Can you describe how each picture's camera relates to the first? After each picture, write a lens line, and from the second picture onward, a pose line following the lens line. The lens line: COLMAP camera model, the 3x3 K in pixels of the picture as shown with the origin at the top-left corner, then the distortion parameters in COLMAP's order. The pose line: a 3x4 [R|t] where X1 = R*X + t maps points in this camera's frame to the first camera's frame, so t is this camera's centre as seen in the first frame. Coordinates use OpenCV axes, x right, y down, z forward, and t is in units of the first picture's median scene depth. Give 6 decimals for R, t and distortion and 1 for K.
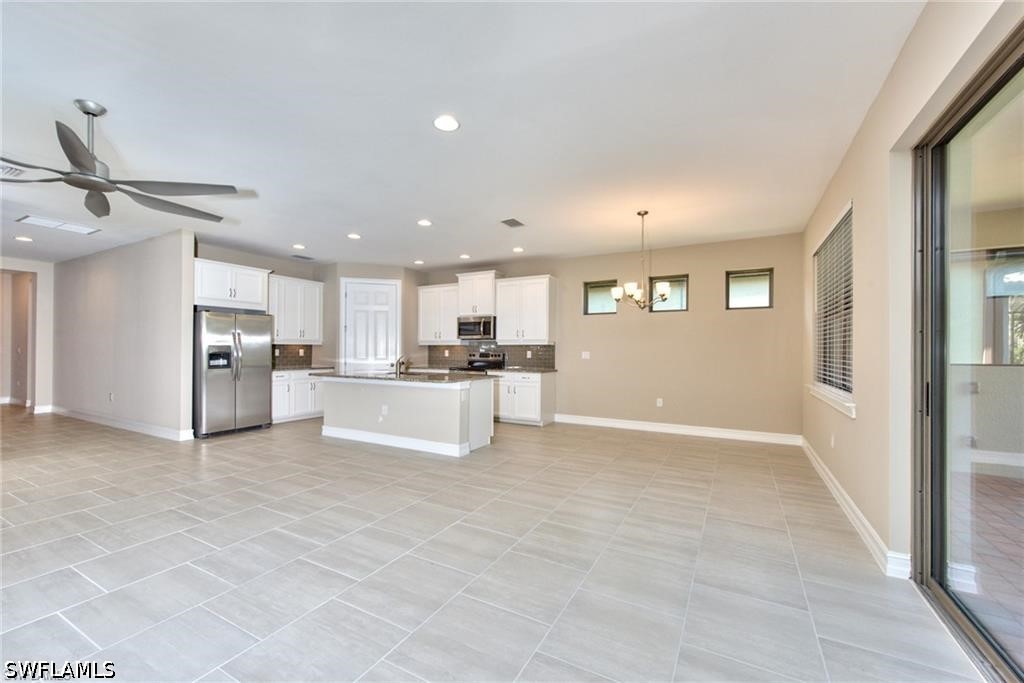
lens RADIAL K [[411.9, 0, 534.0], [0, 411.9, 347.4], [0, 0, 1]] dist [0.007068, 0.000122]
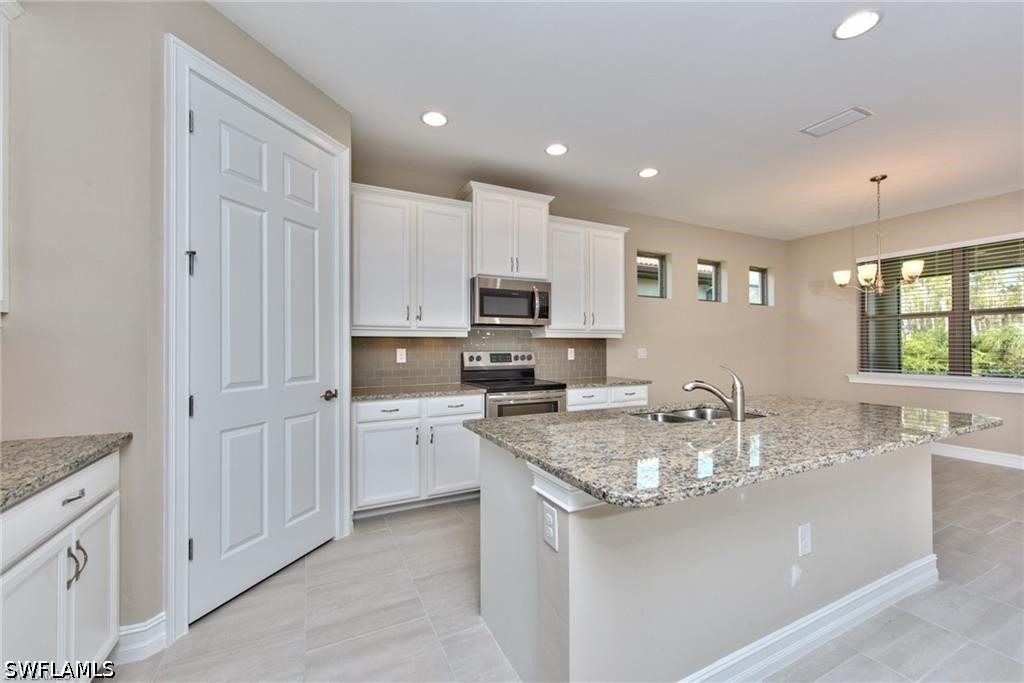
lens RADIAL K [[411.9, 0, 470.8], [0, 411.9, 339.6], [0, 0, 1]] dist [0.007068, 0.000122]
pose [[0.635831, 0.005980, 0.771805, -0.590648], [-0.000597, 0.999973, -0.007256, 0.000416], [-0.771828, 0.004153, 0.635818, 0.771014]]
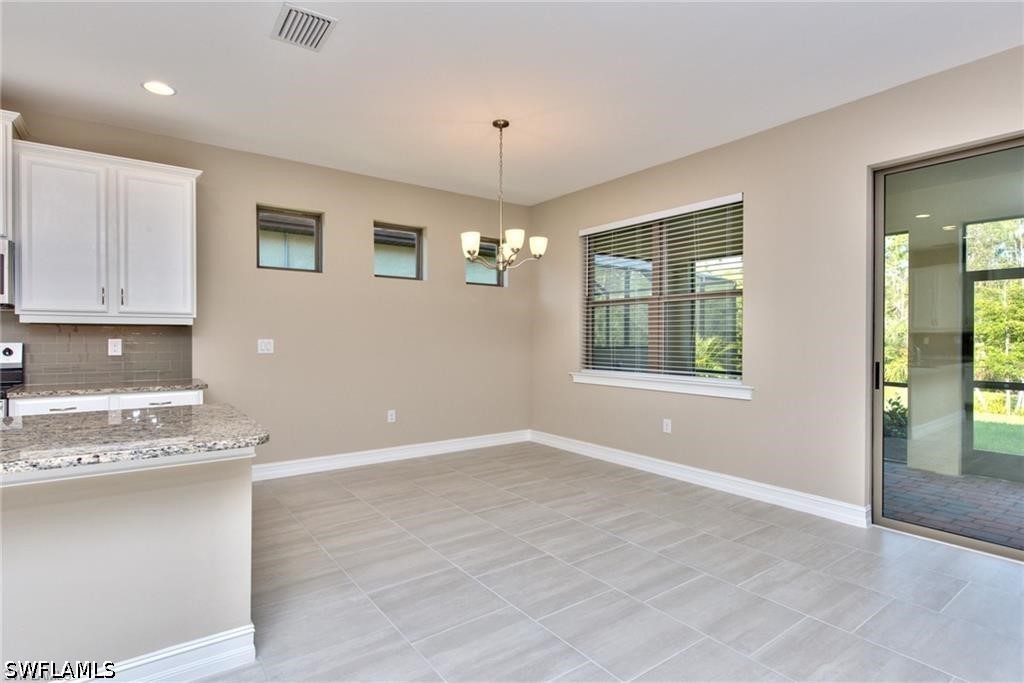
lens RADIAL K [[511.1, 0, 488.9], [0, 511.1, 343.3], [0, 0, 1]] dist [-0.003369, -0.000652]
pose [[0.450604, -0.015281, 0.892593, -0.317252], [-0.007659, 0.999751, 0.020982, -0.000557], [-0.892691, -0.016291, 0.450375, 0.447757]]
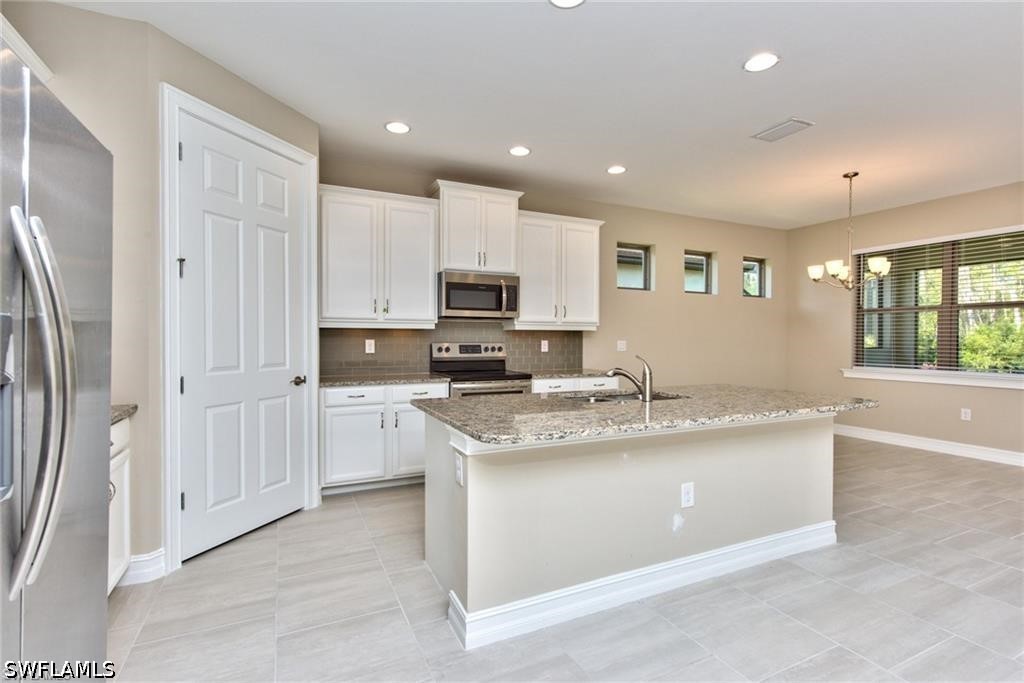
lens RADIAL K [[468.3, 0, 487.0], [0, 468.3, 340.7], [0, 0, 1]] dist [0.003964, 0.001090]
pose [[0.605193, -0.007597, 0.796043, -0.638373], [-0.006644, 0.999871, 0.014594, -0.000315], [-0.796051, -0.014121, 0.605064, 0.682632]]
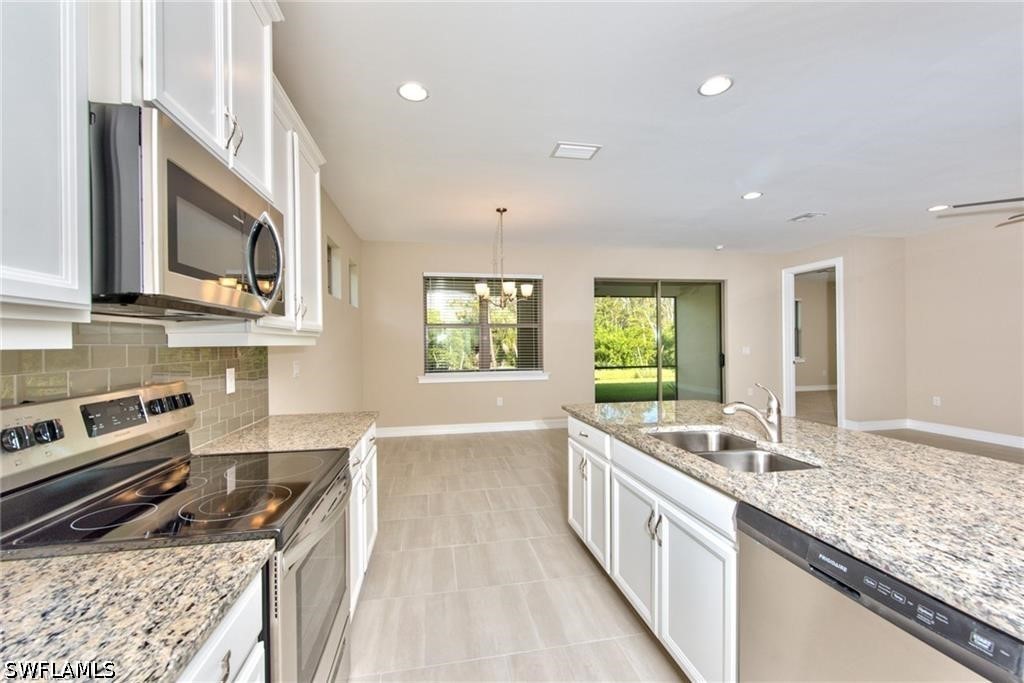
lens RADIAL K [[421.0, 0, 514.9], [0, 421.0, 344.4], [0, 0, 1]] dist [0.004018, -0.000830]
pose [[-0.612858, -0.000383, 0.790193, -0.368035], [0.001908, 0.999996, 0.001964, -0.007837], [-0.790190, 0.002712, -0.612855, 1.075535]]
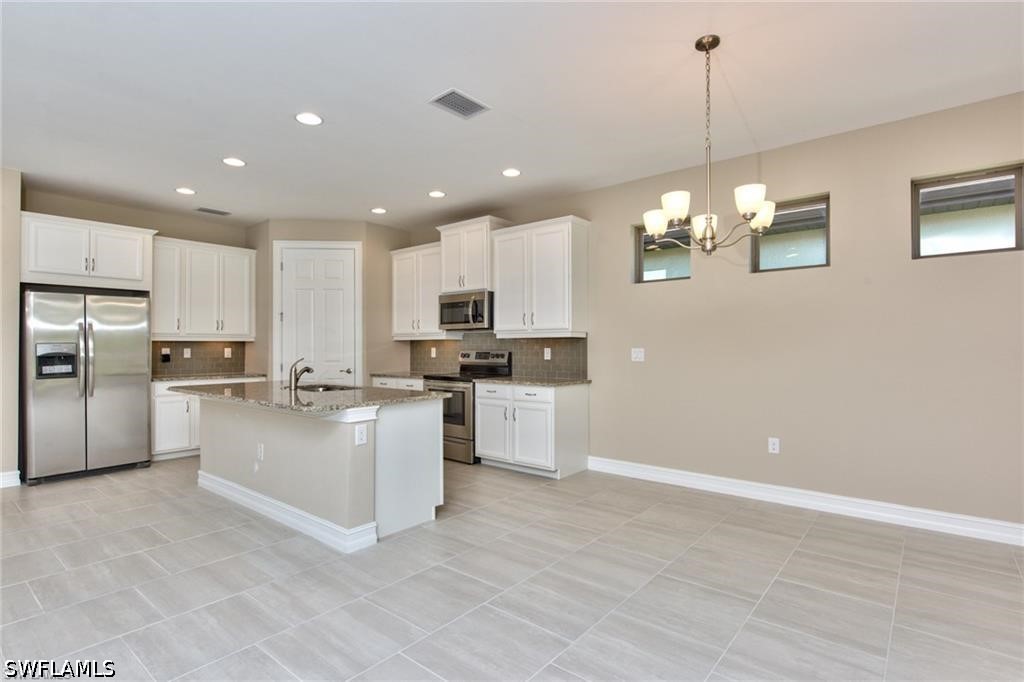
lens RADIAL K [[511.1, 0, 549.4], [0, 511.1, 340.7], [0, 0, 1]] dist [-0.003369, -0.000652]
pose [[0.983878, -0.009885, -0.178567, 0.128883], [0.008905, 0.999941, -0.006285, 0.002819], [0.178618, 0.004593, 0.983908, 0.284221]]
